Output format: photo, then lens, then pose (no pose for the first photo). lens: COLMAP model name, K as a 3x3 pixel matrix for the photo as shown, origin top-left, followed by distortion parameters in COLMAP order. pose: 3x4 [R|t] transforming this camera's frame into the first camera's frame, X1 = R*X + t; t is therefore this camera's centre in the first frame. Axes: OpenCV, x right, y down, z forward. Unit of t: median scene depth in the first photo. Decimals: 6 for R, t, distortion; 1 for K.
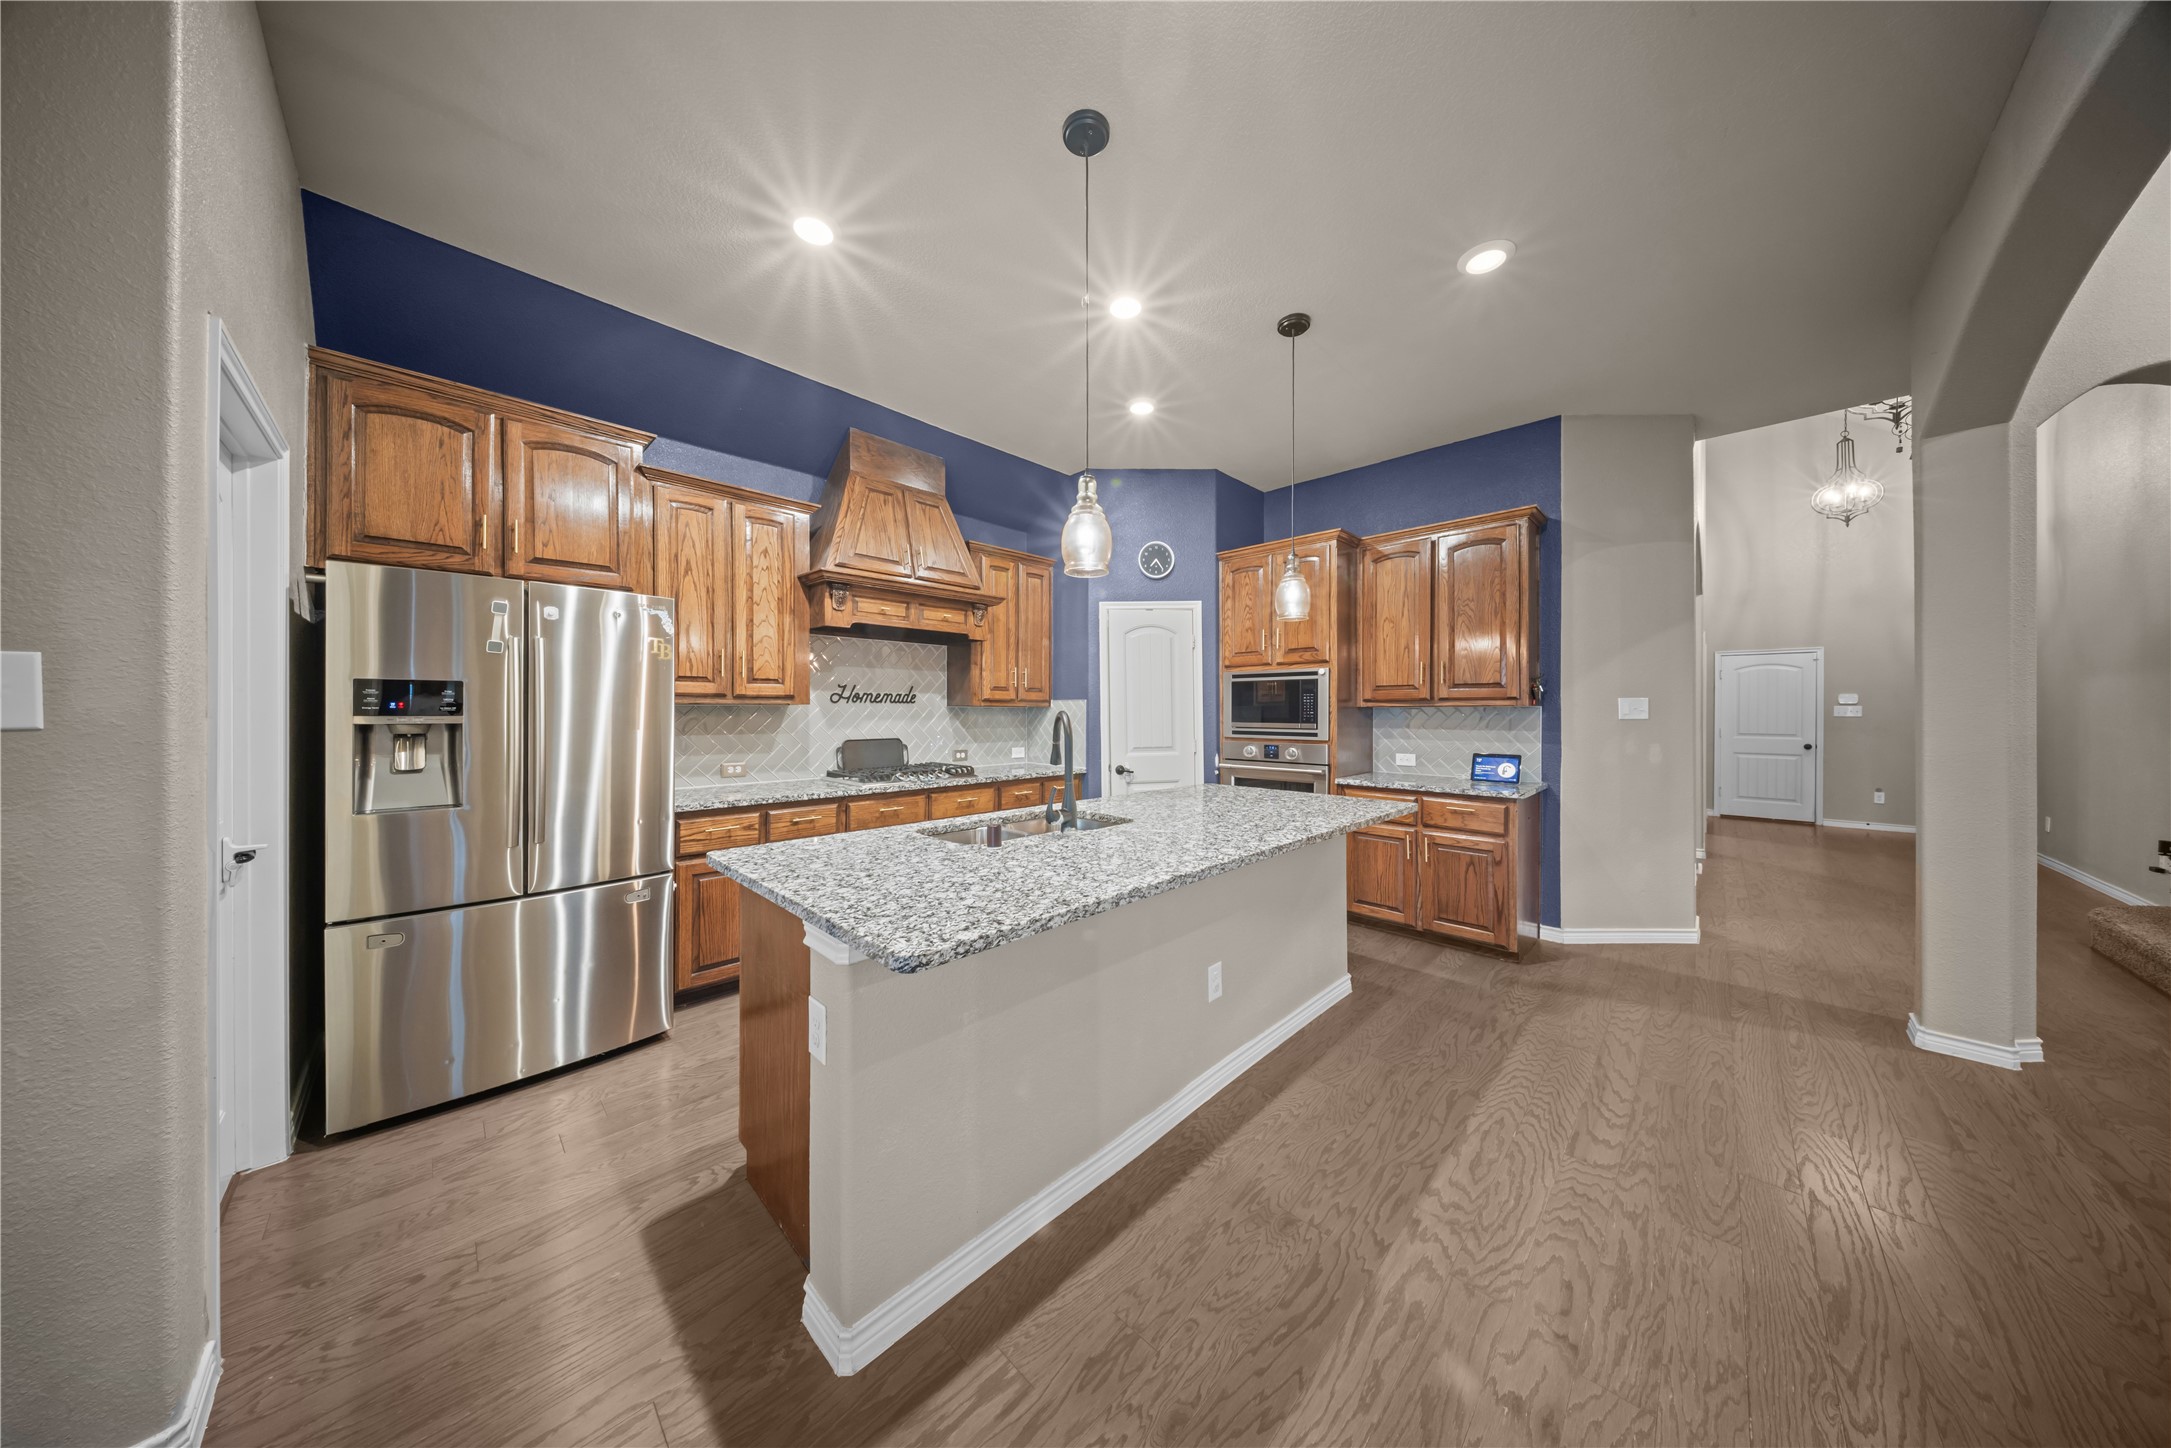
lens RADIAL K [[639.4, 0, 1093.7], [0, 639.4, 711.2], [0, 0, 1]] dist [-0.001873, -0.000532]
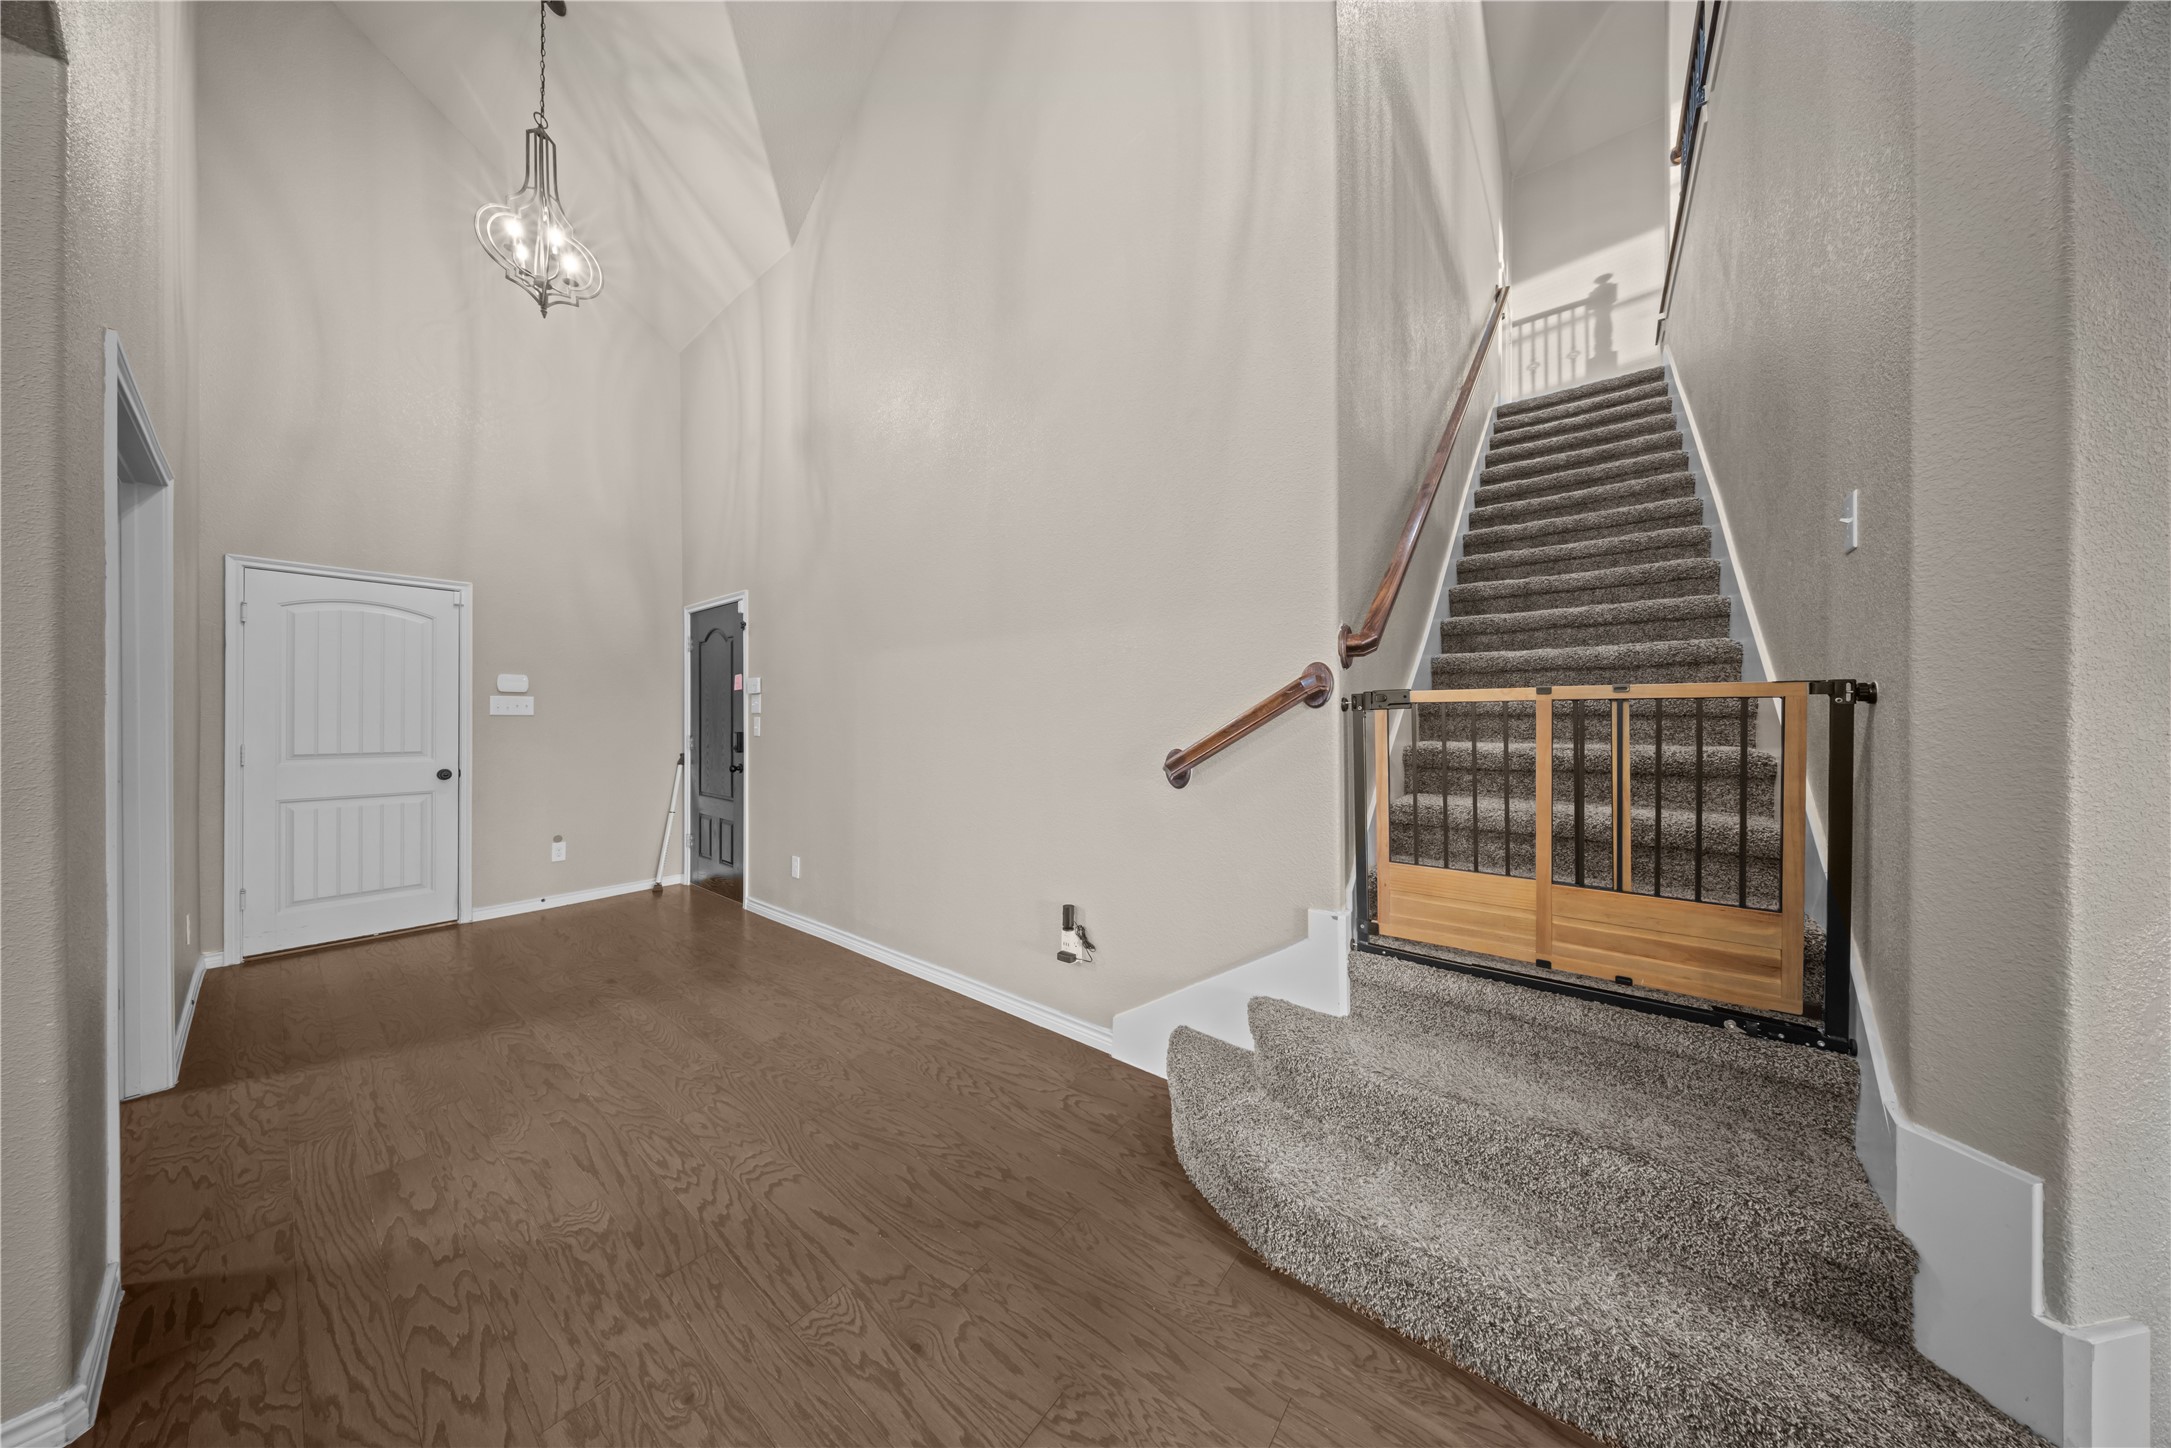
lens RADIAL K [[639.4, 0, 1091.1], [0, 639.4, 719.8], [0, 0, 1]] dist [-0.001873, -0.000532]
pose [[-0.106327, -0.001102, 0.994331, 1.099792], [-0.000045, 0.999999, 0.001103, 0.022510], [-0.994331, 0.000073, -0.106327, 1.063663]]
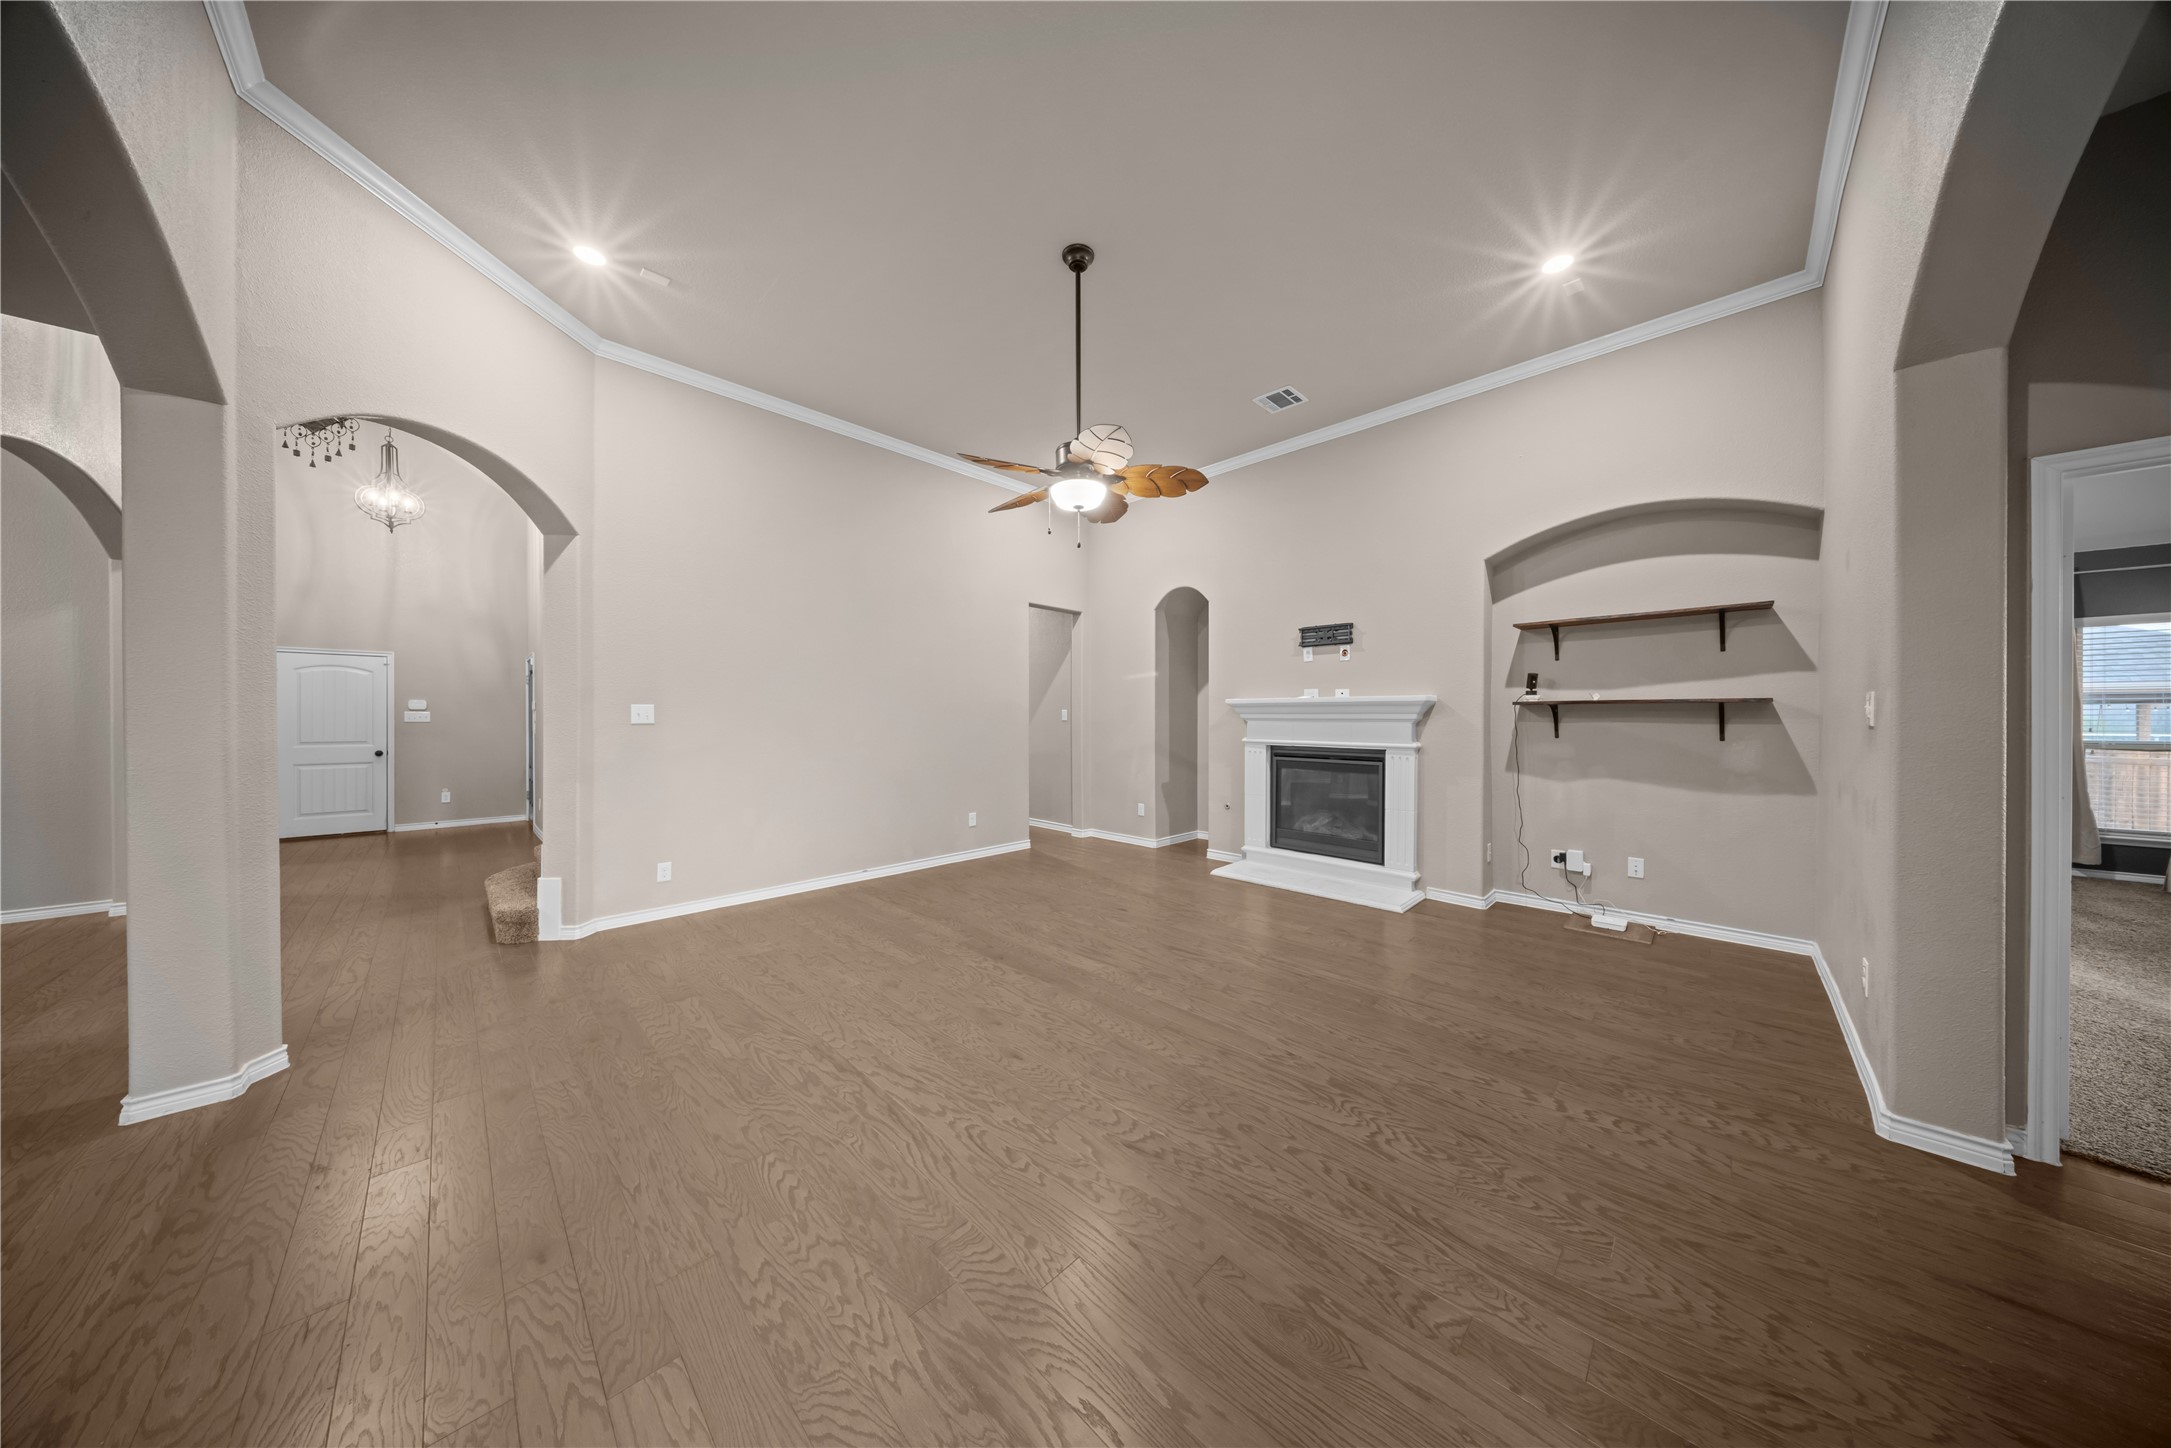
lens RADIAL K [[639.4, 0, 1081.7], [0, 639.4, 715.7], [0, 0, 1]] dist [-0.001873, -0.000532]
pose [[0.012897, -0.003728, 0.999910, 0.318841], [0.005368, 0.999979, 0.003659, 0.000810], [-0.999902, 0.005321, 0.012916, -0.166797]]
